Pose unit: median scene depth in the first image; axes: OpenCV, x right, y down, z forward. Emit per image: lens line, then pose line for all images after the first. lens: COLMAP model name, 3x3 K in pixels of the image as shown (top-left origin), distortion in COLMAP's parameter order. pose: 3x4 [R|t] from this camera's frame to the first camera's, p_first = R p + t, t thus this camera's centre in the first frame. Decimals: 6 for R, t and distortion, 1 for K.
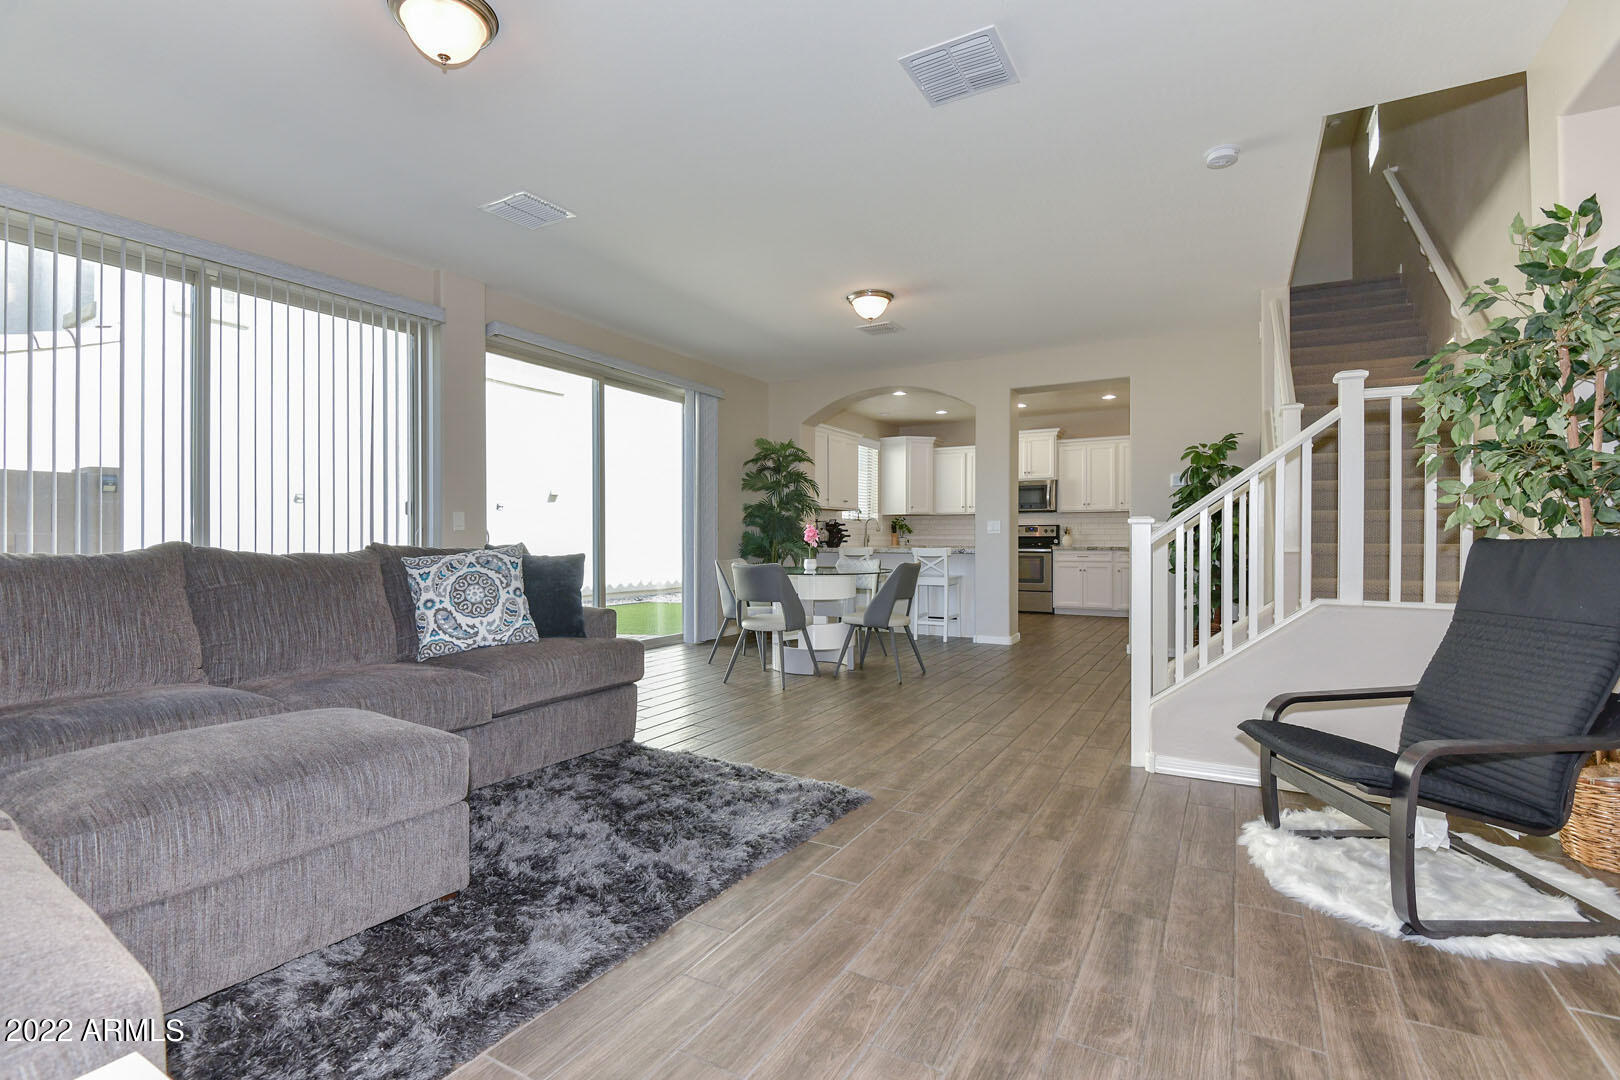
lens RADIAL K [[744.9, 0, 804.9], [0, 744.9, 539.4], [0, 0, 1]] dist [-0.012943, -0.000252]
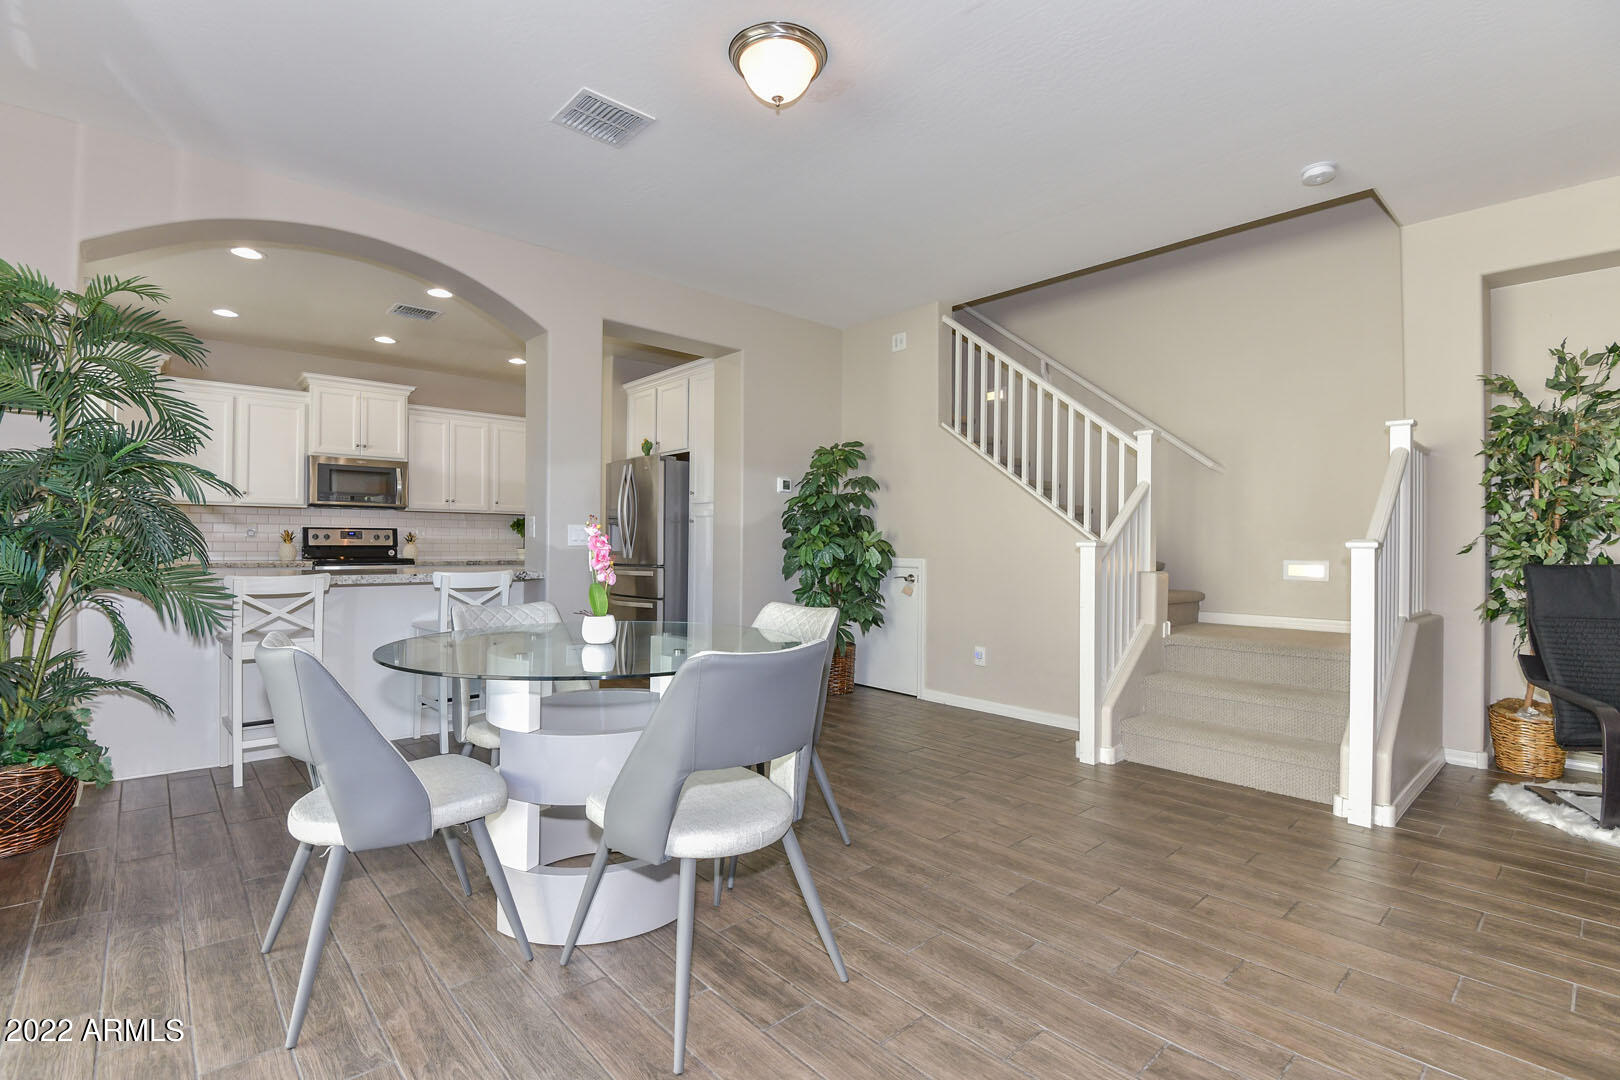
lens RADIAL K [[744.9, 0, 804.9], [0, 744.9, 539.4], [0, 0, 1]] dist [-0.012943, -0.000252]
pose [[0.310441, 0.009787, 0.950542, -0.204604], [-0.007610, 0.999941, -0.007810, -0.007896], [-0.950562, -0.004809, 0.310497, 0.469340]]
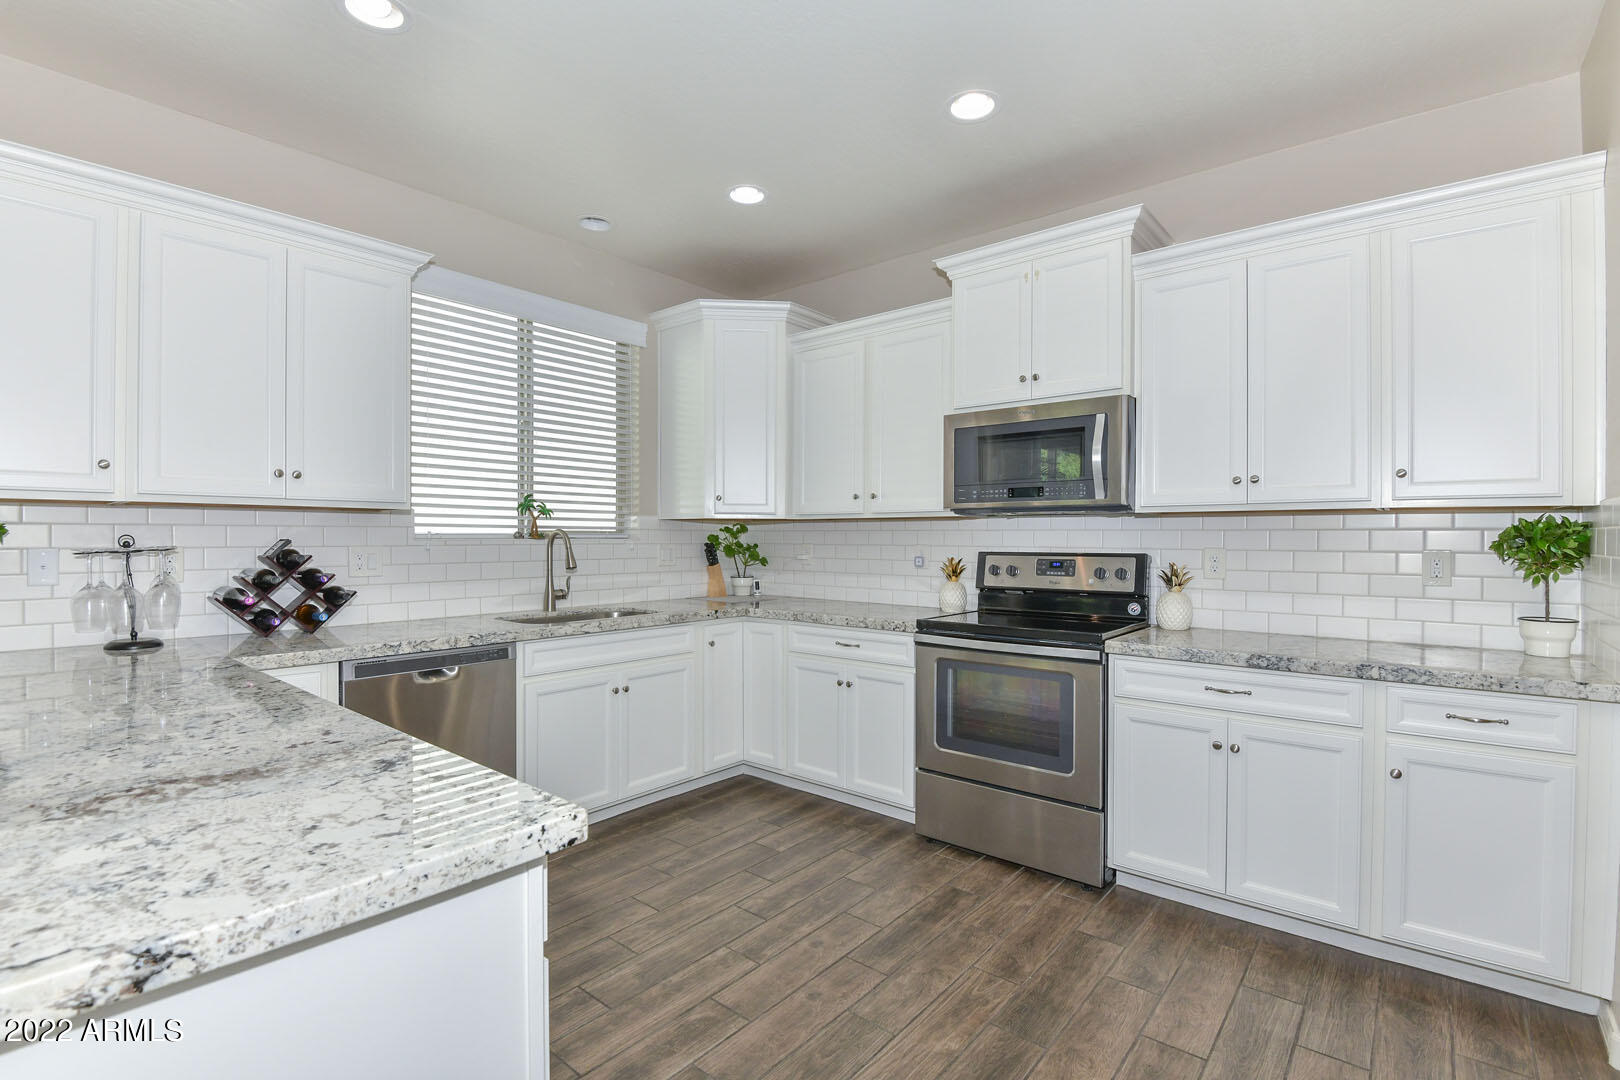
lens RADIAL K [[752.1, 0, 810.0], [0, 752.1, 540.0], [0, 0, 1]] dist [-0.002368, -0.000259]
pose [[0.983813, 0.004299, -0.179145, 0.286269], [-0.003223, 0.999975, 0.006298, -0.028959], [0.179168, -0.005619, 0.983802, 0.739745]]
